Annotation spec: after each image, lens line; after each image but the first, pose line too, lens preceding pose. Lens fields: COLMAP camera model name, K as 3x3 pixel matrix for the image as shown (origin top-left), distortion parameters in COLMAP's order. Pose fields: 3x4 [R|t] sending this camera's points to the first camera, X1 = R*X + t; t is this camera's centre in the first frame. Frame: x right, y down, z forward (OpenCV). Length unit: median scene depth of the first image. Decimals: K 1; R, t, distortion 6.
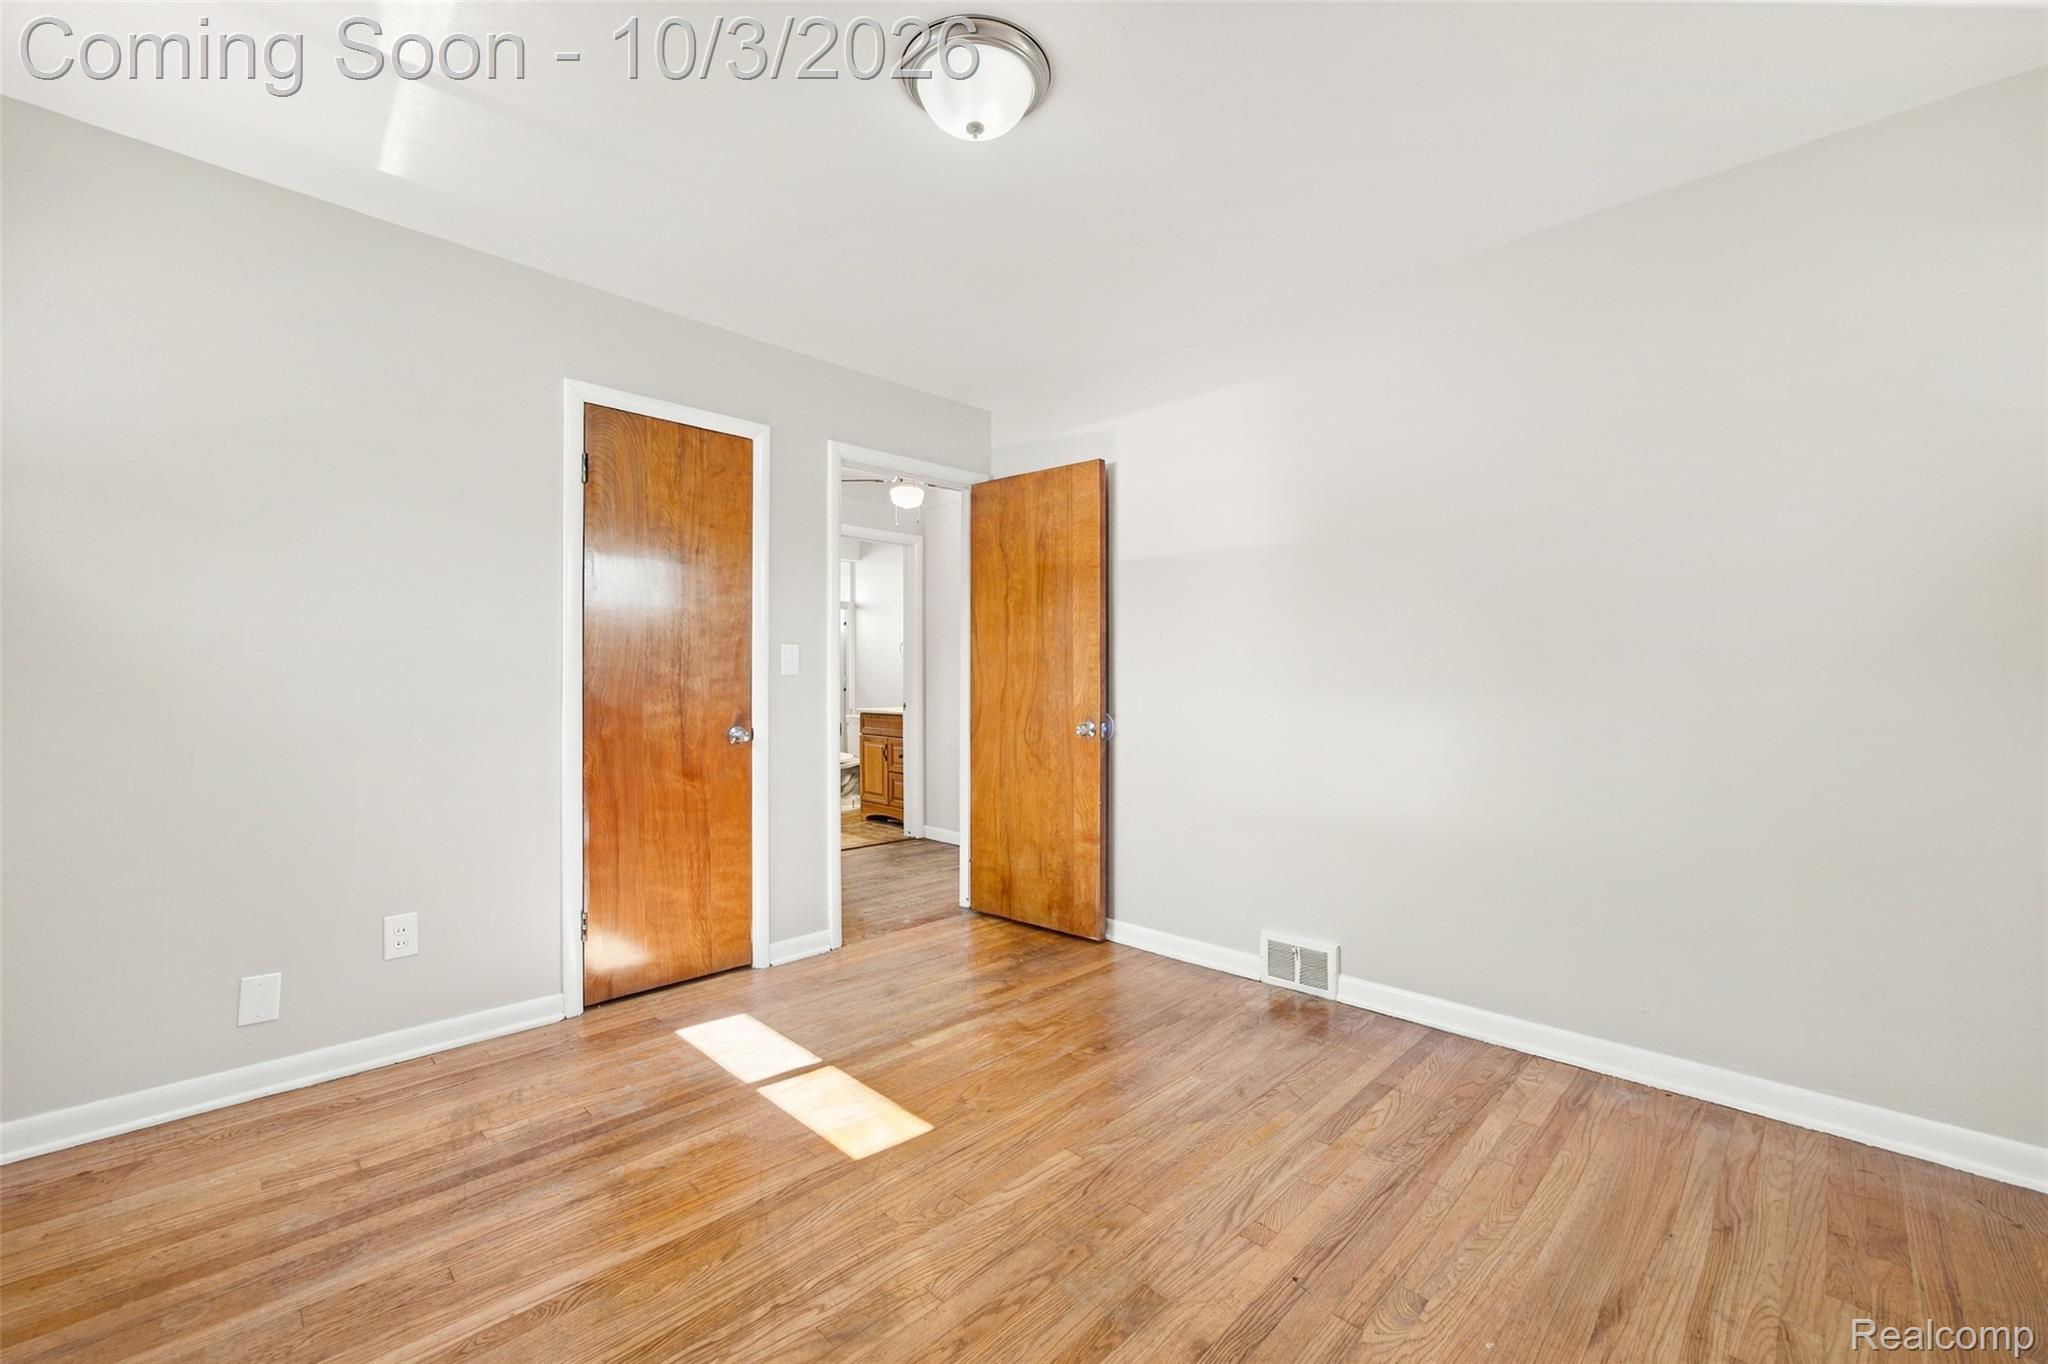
lens RADIAL K [[873.6, 0, 1033.6], [0, 873.6, 699.9], [0, 0, 1]] dist [0.000422, 0.000067]
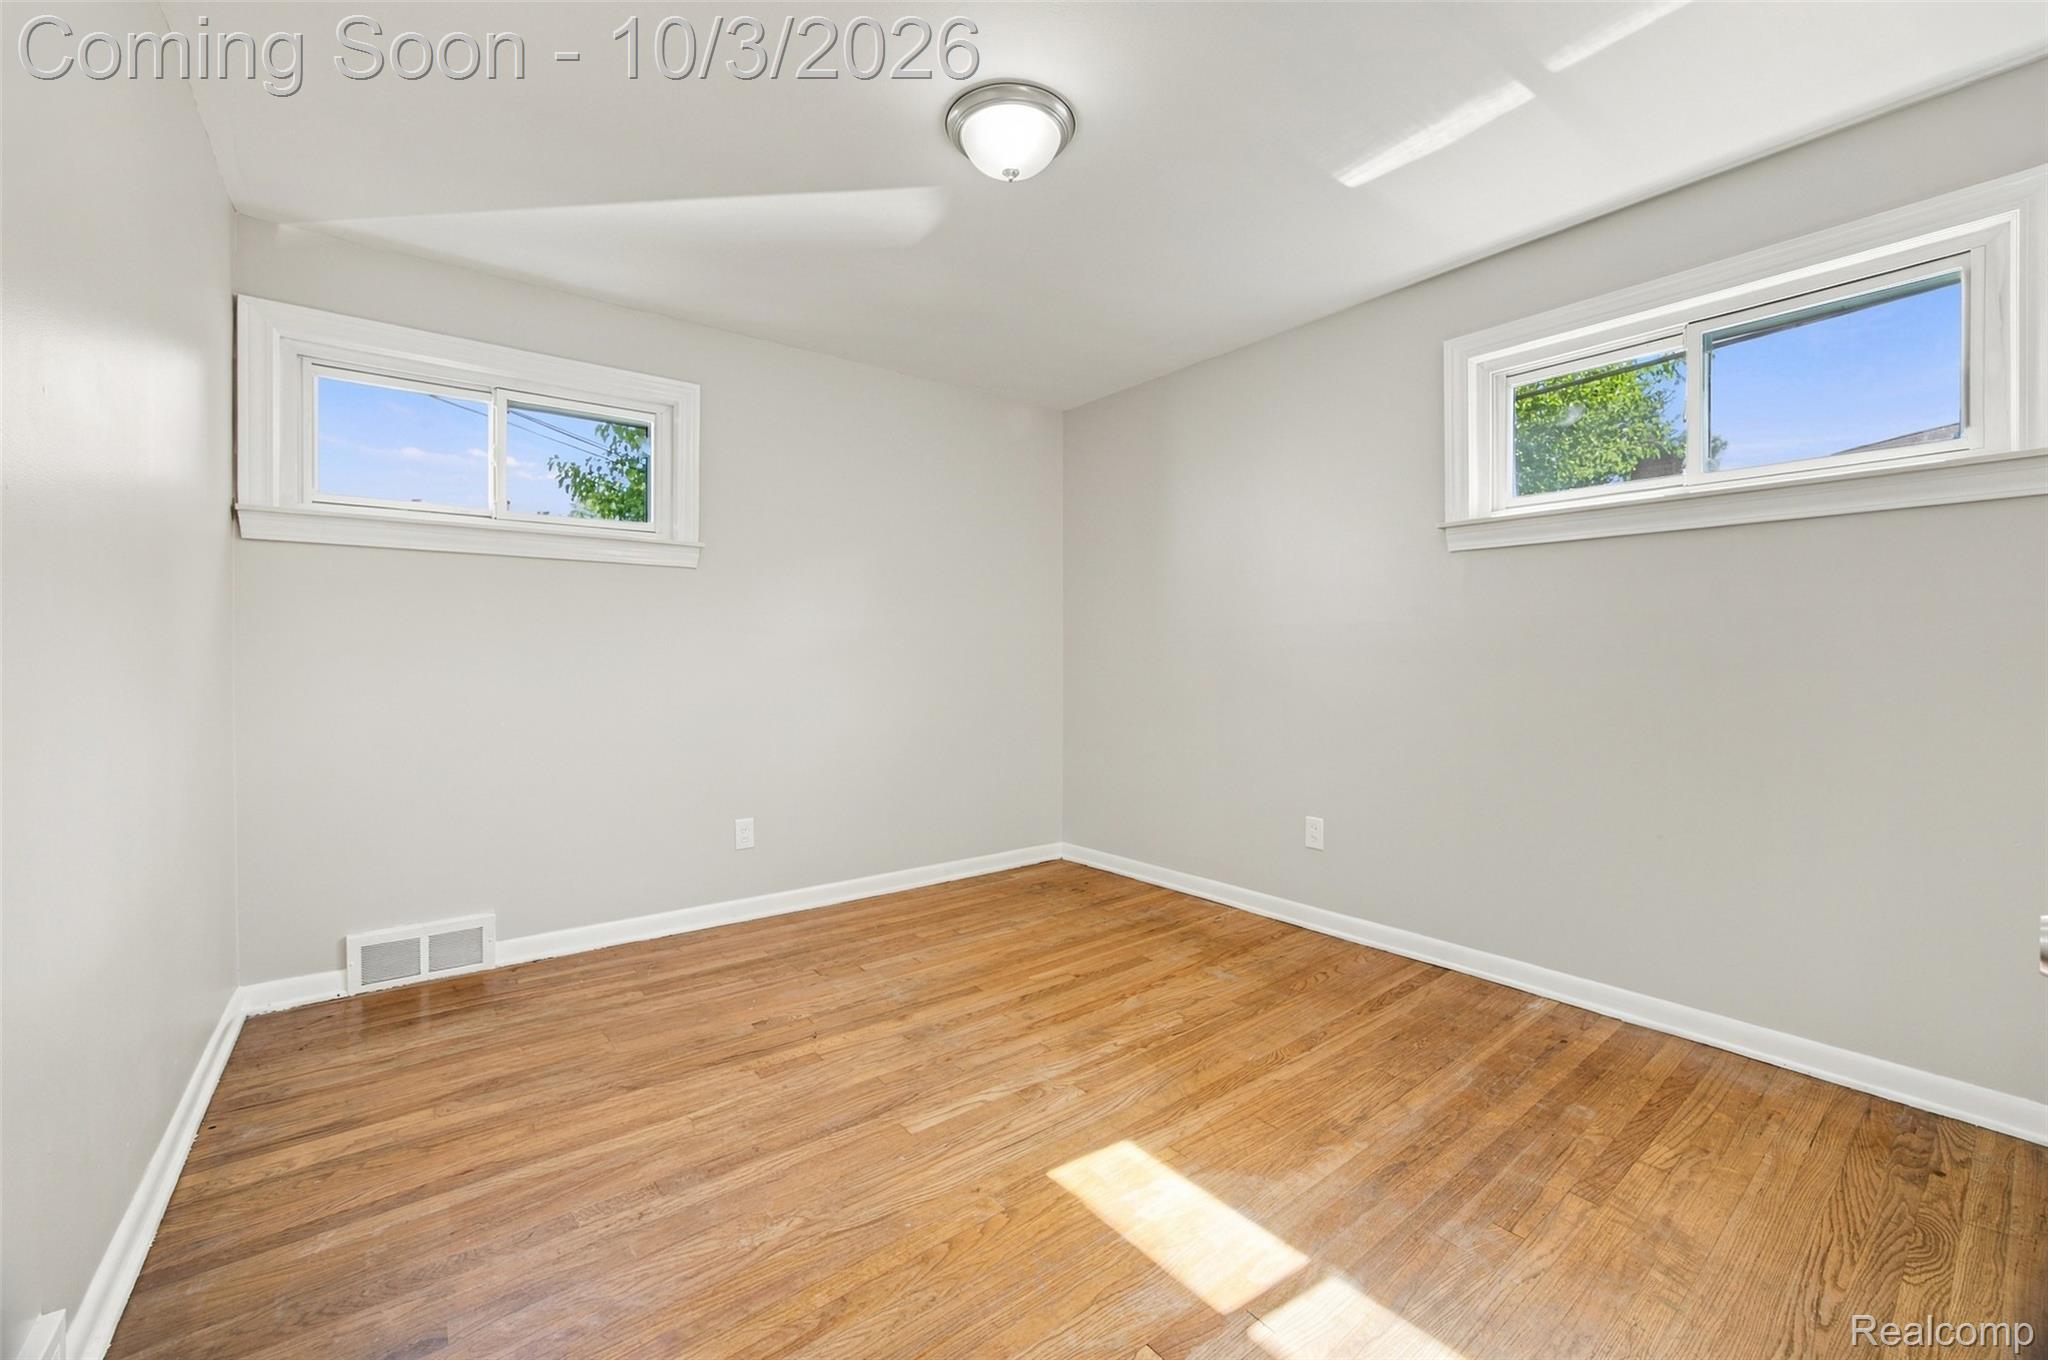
lens RADIAL K [[816.0, 0, 1020.1], [0, 816.0, 654.1], [0, 0, 1]] dist [-0.000557, -0.000301]
pose [[-0.989820, 0.001501, 0.142318, -0.213069], [0.003935, 0.999851, 0.016822, -0.036102], [-0.142272, 0.017211, -0.989678, 1.872356]]
